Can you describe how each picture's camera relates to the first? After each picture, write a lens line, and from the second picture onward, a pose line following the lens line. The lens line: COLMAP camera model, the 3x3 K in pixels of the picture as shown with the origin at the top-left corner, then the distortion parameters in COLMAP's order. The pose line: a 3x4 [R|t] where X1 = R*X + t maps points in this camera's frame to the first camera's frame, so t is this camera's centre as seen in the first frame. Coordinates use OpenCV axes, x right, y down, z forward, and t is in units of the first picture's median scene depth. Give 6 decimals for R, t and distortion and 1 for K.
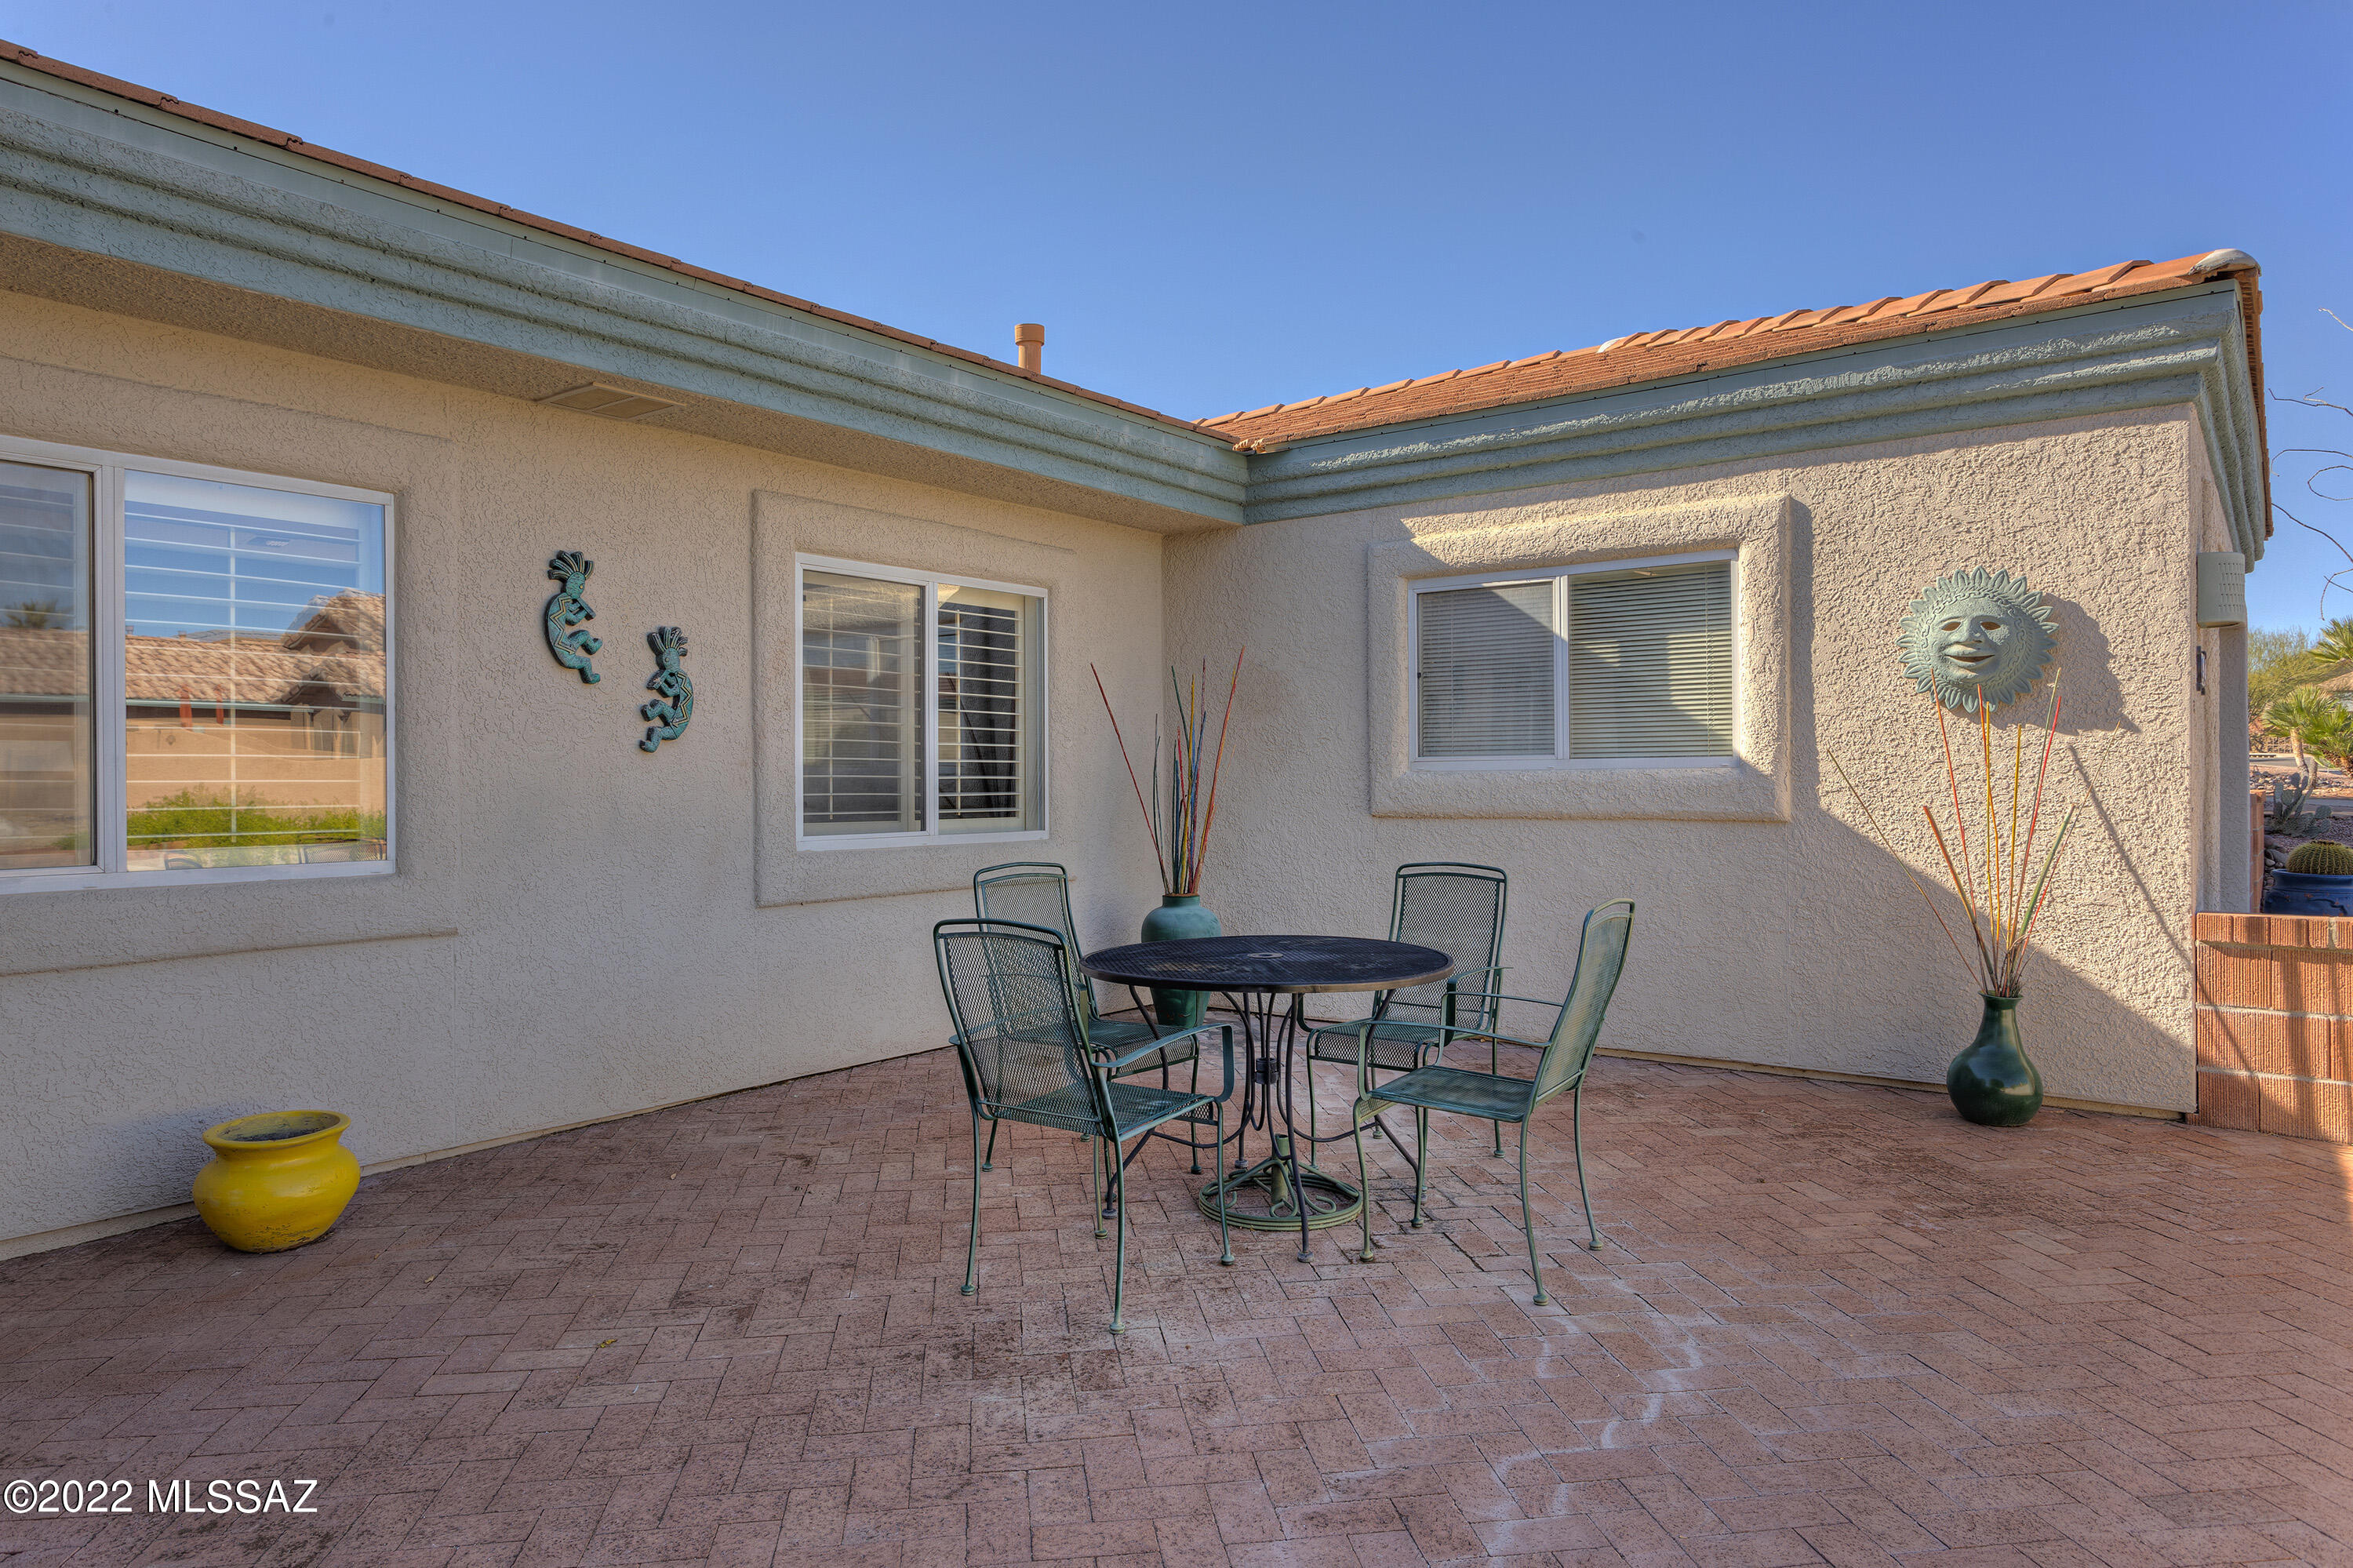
lens RADIAL K [[1488.3, 0, 1176.5], [0, 1488.3, 784.0], [0, 0, 1]] dist [0.007603, 0.002572]
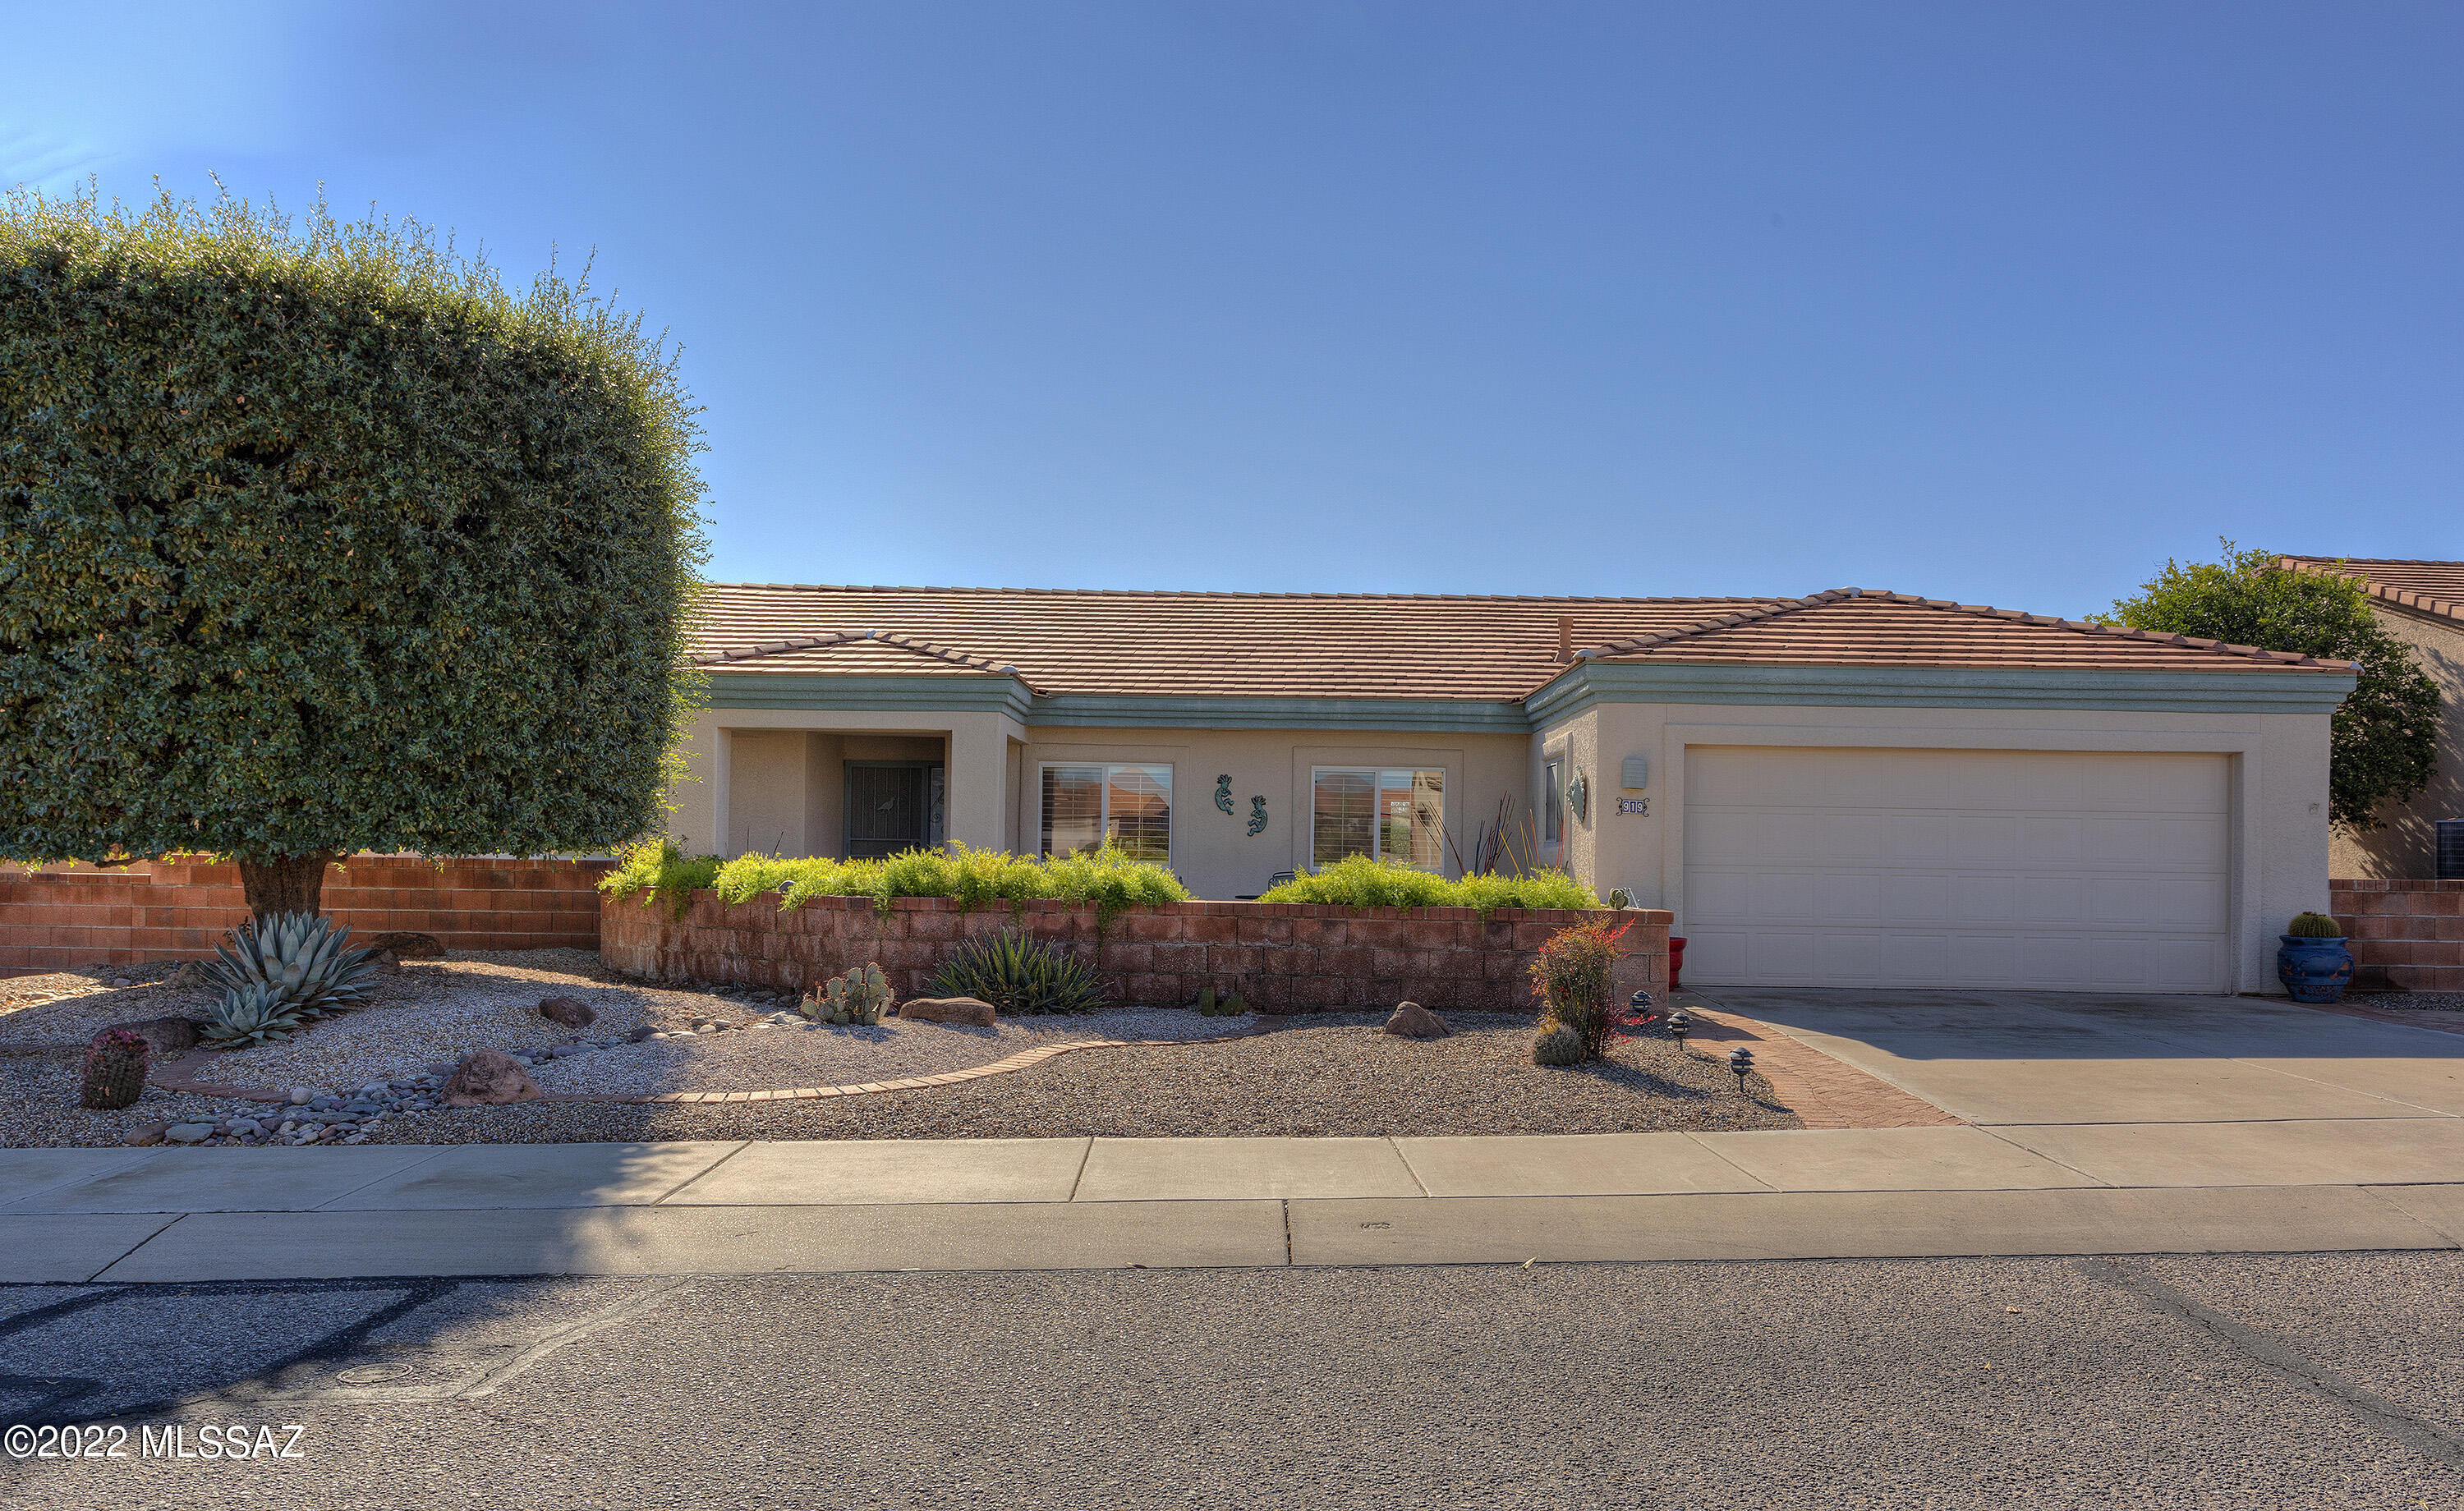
lens RADIAL K [[1849.3, 0, 1232.0], [0, 1849.3, 755.5], [0, 0, 1]] dist [-0.037915, -0.000019]
pose [[0.592964, -0.028717, -0.804717, 2.800240], [-0.021865, 0.998421, -0.051741, 0.009856], [0.804932, 0.048276, 0.591400, -1.345487]]
